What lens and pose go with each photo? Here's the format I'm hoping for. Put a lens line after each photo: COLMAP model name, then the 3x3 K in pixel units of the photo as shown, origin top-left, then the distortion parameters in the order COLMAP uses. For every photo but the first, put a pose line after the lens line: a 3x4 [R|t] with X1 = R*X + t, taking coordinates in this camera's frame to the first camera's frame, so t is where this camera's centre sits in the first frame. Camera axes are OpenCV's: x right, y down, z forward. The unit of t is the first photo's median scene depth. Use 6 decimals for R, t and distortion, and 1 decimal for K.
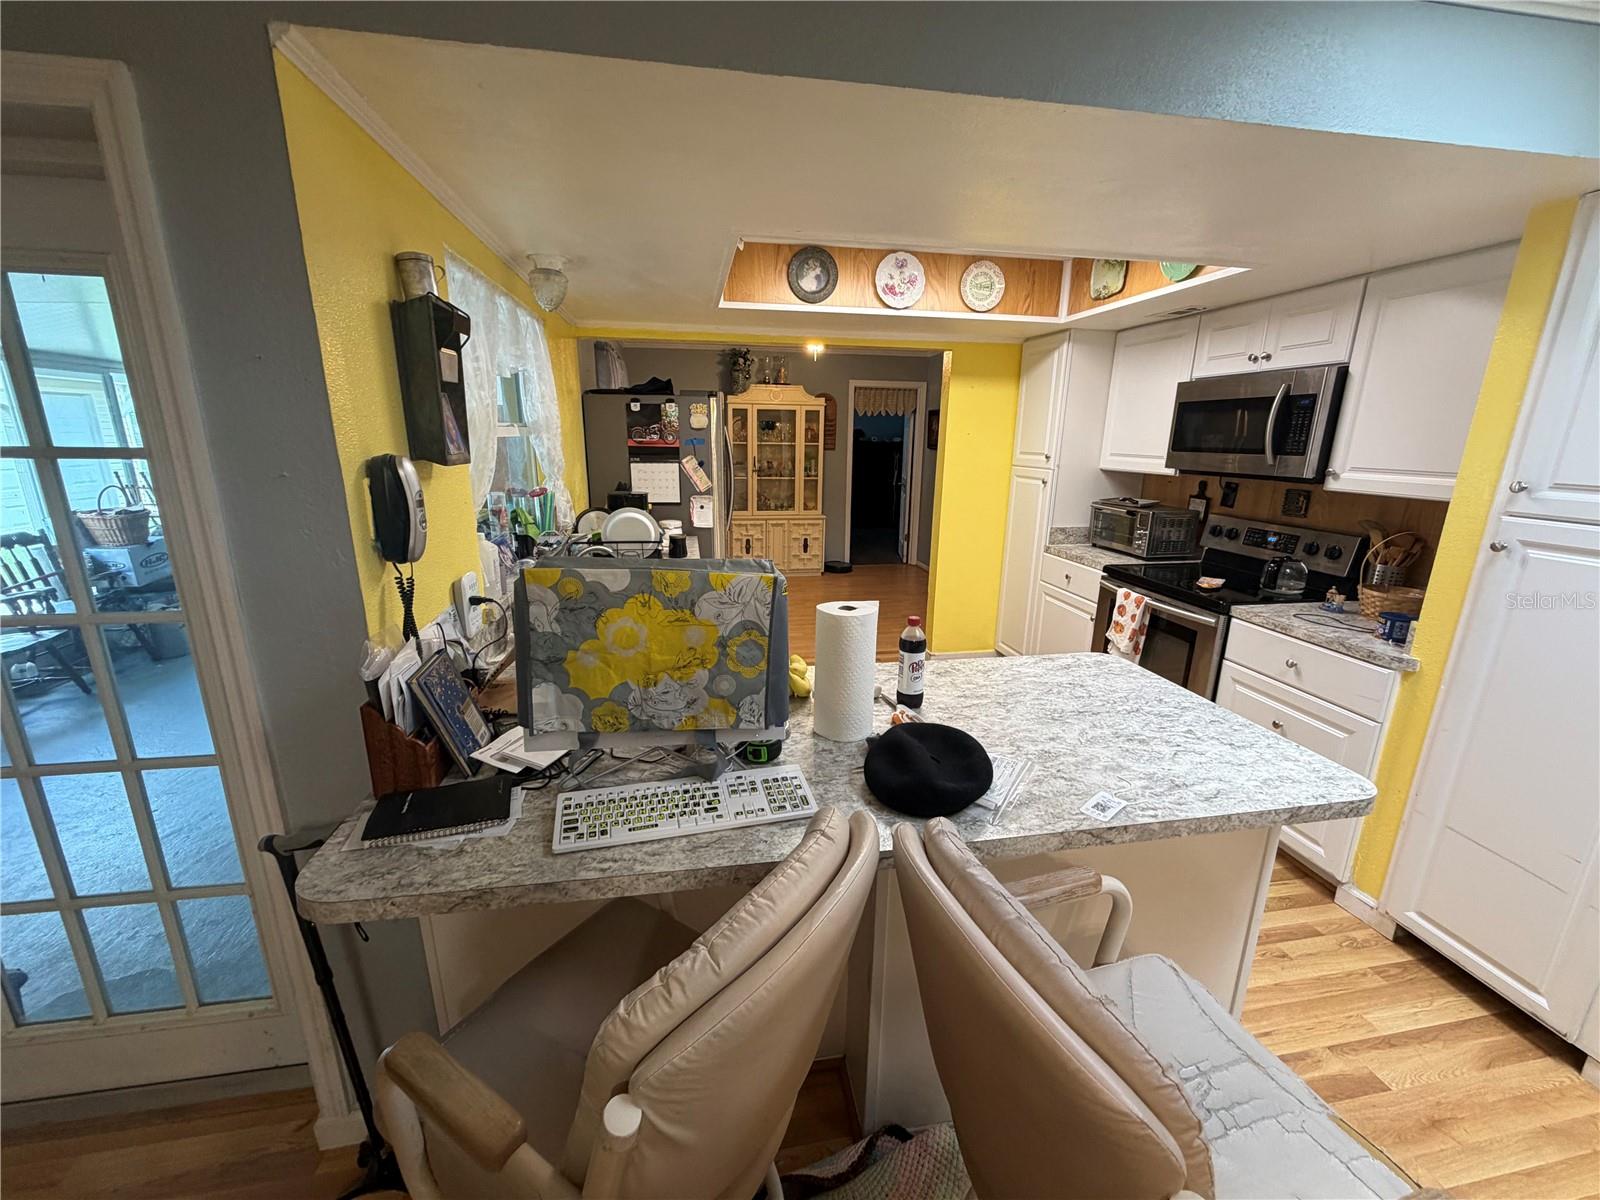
lens RADIAL K [[640.5, 0, 797.0], [0, 640.5, 603.2], [0, 0, 1]] dist [0.000521, -0.000252]
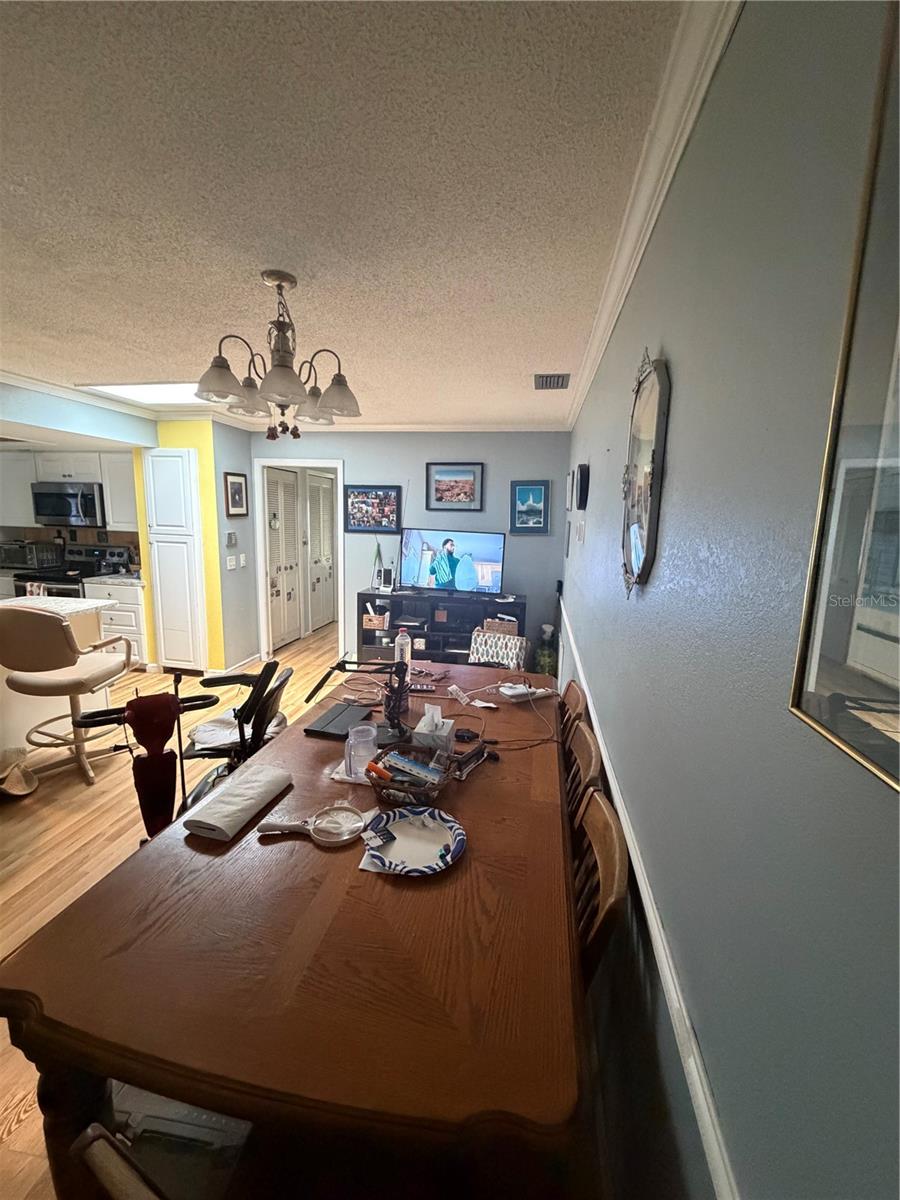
lens RADIAL K [[480.4, 0, 448.6], [0, 480.4, 595.5], [0, 0, 1]] dist [0.000521, -0.000252]
pose [[0.345189, -0.161100, 0.924603, -0.444321], [0.213971, 0.972722, 0.089601, 0.164526], [-0.913817, 0.166909, 0.370244, -0.770030]]
